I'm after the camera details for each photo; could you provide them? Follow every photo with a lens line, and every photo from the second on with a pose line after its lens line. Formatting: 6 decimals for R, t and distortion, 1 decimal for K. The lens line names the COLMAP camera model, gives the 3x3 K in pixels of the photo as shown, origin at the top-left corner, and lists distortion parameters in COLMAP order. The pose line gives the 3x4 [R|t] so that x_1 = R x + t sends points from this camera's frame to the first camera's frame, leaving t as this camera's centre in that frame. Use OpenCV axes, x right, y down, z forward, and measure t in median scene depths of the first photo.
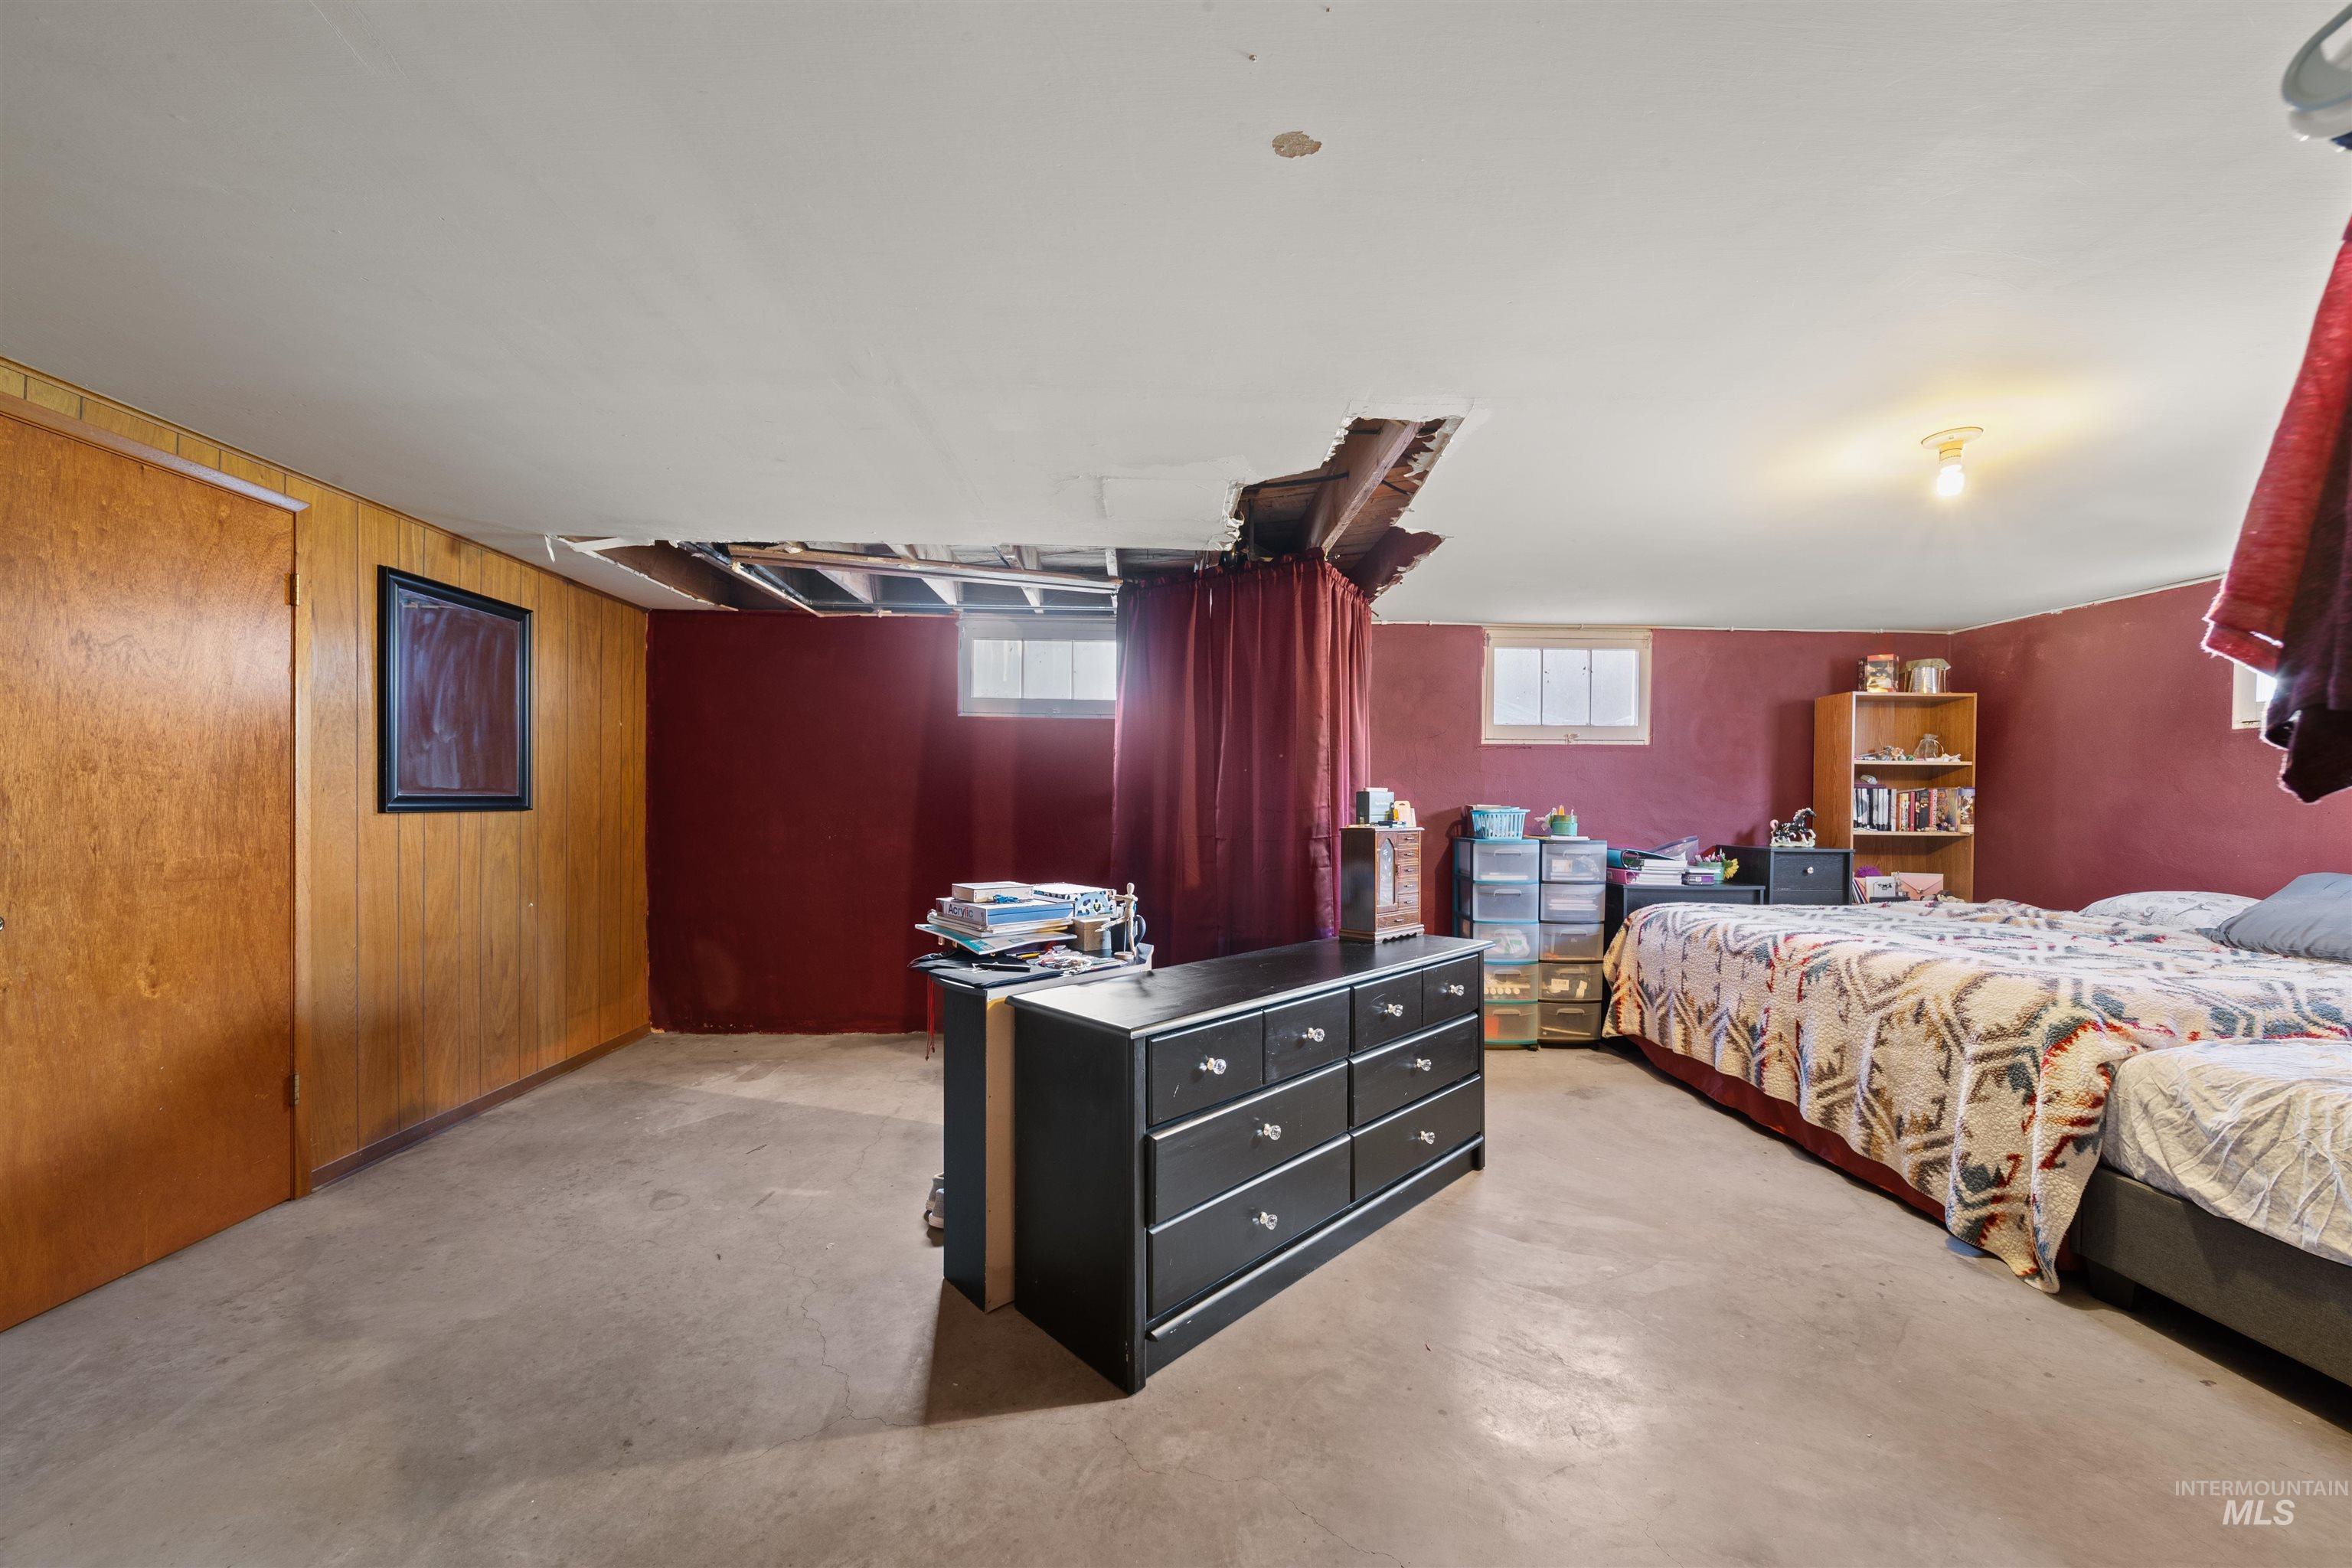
lens RADIAL K [[825.8, 0, 1166.4], [0, 825.8, 791.0], [0, 0, 1]] dist [0.001465, -0.002735]
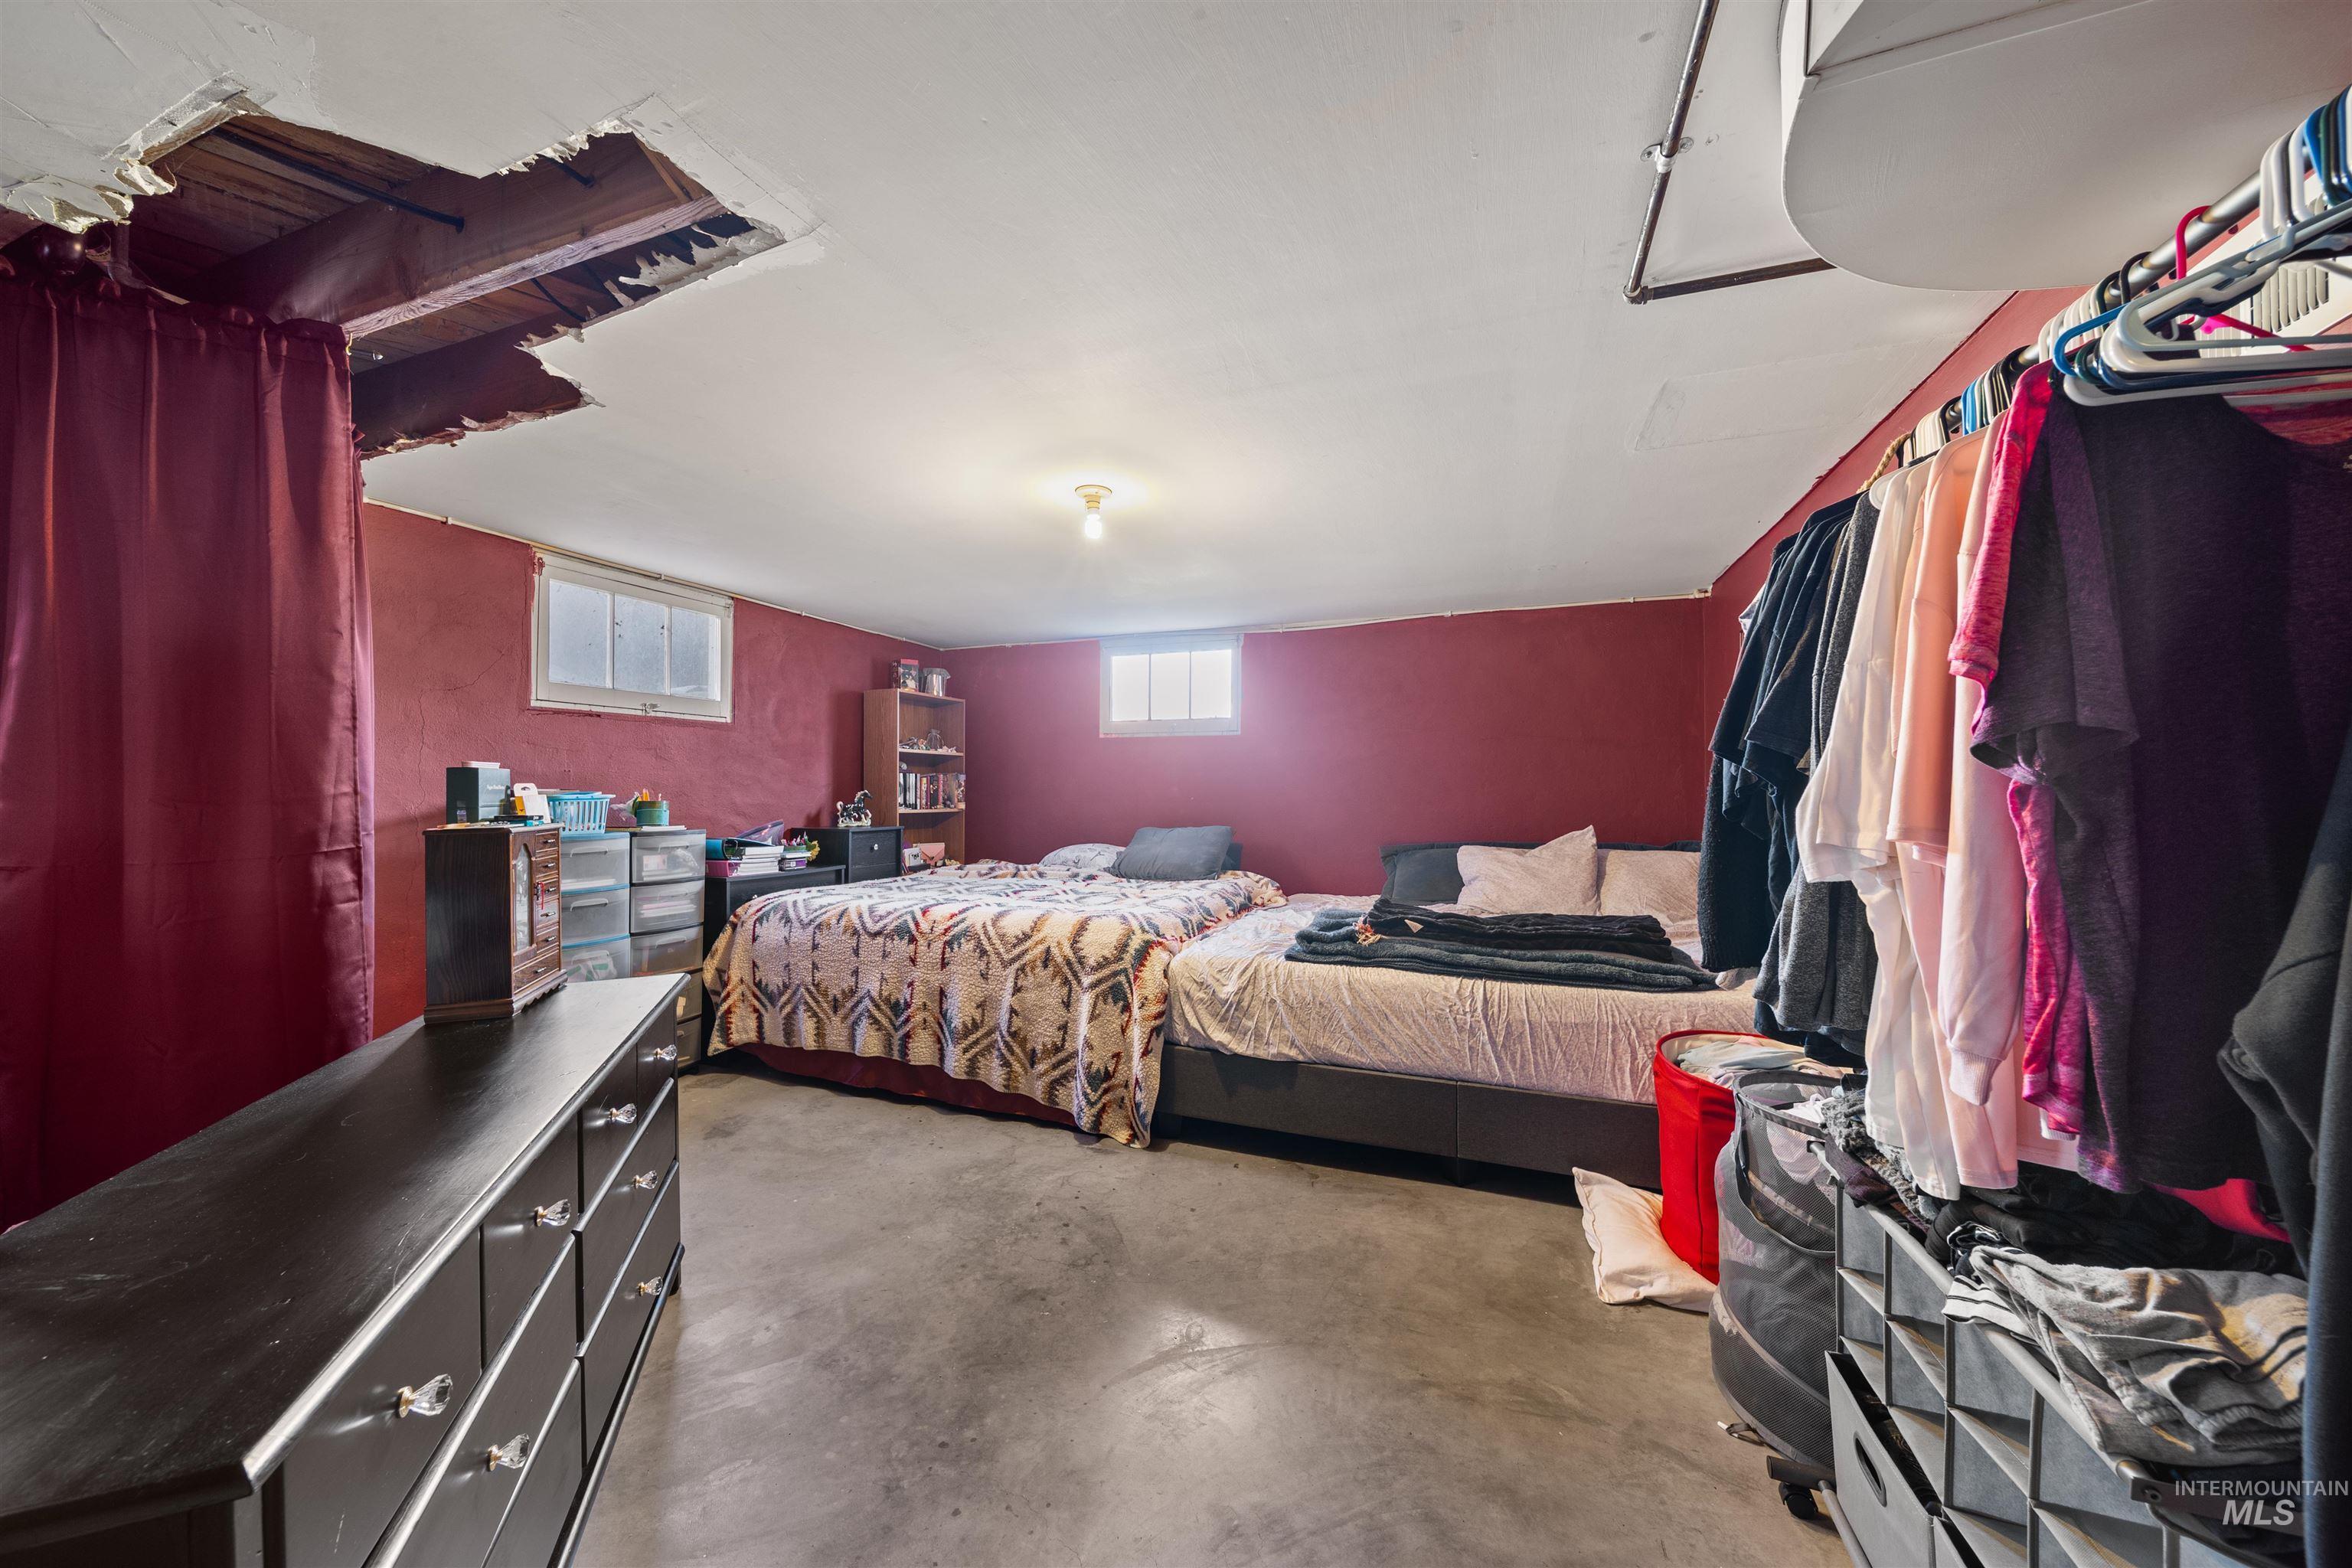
lens RADIAL K [[828.2, 0, 1171.4], [0, 828.2, 779.3], [0, 0, 1]] dist [0.001091, -0.002408]
pose [[0.392825, 0.005578, 0.919596, -0.112502], [-0.011833, 0.999929, -0.001011, 0.003470], [-0.919537, -0.010484, 0.392864, 0.293974]]
